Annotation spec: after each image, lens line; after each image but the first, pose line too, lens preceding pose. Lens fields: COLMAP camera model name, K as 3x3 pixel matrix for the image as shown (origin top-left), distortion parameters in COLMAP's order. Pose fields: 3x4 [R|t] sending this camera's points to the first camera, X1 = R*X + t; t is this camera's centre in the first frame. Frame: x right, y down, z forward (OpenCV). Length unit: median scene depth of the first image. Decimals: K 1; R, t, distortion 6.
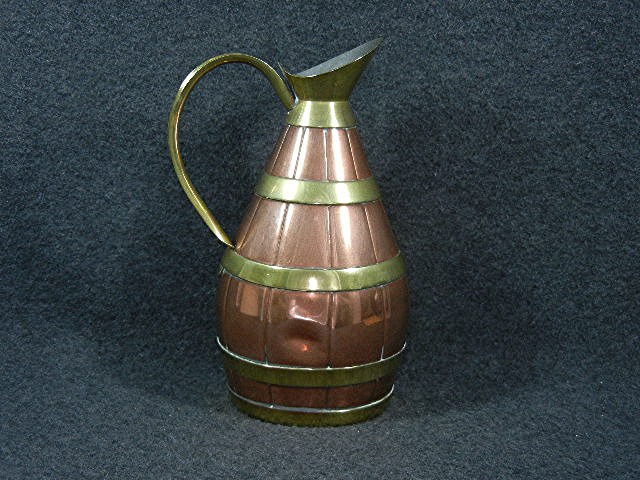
lens RADIAL K [[922.0, 0, 320.0], [0, 922.0, 240.0], [0, 0, 1]] dist [-0.167953, 0.182145]
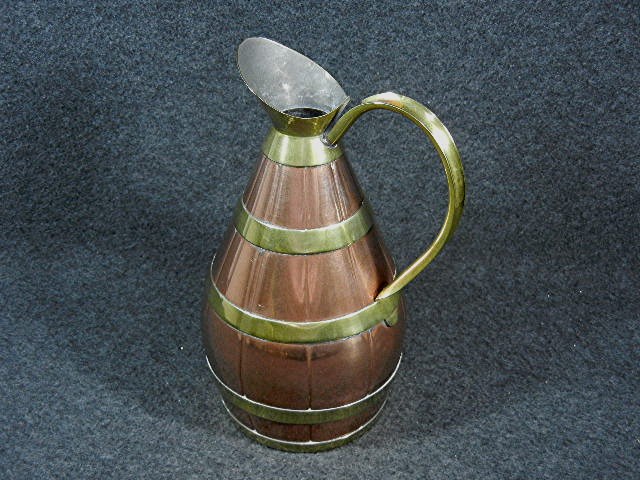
lens RADIAL K [[922.0, 0, 320.0], [0, 922.0, 240.0], [0, 0, 1]] dist [-0.167953, 0.182145]
pose [[0.999761, -0.008414, -0.020202, 0.028817], [0.015866, 0.914488, 0.404301, -0.329661], [0.015073, -0.404524, 0.914403, 0.052828]]
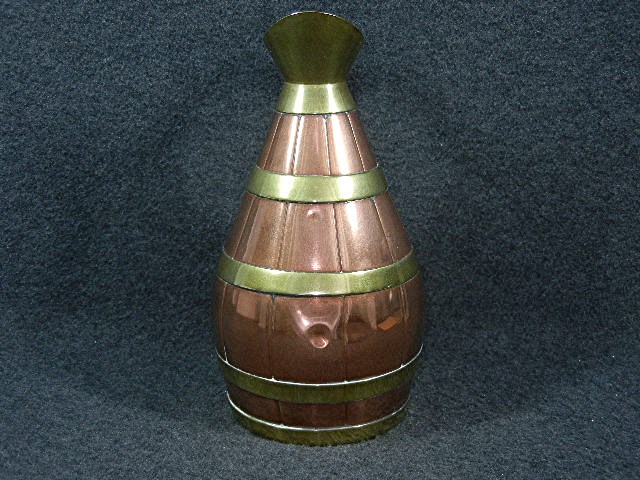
lens RADIAL K [[922.0, 0, 320.0], [0, 922.0, 240.0], [0, 0, 1]] dist [-0.167953, 0.182145]
pose [[0.999735, -0.019971, 0.011452, -0.013466], [0.019026, 0.996817, 0.077426, -0.048691], [-0.012962, -0.077187, 0.996932, 0.043299]]
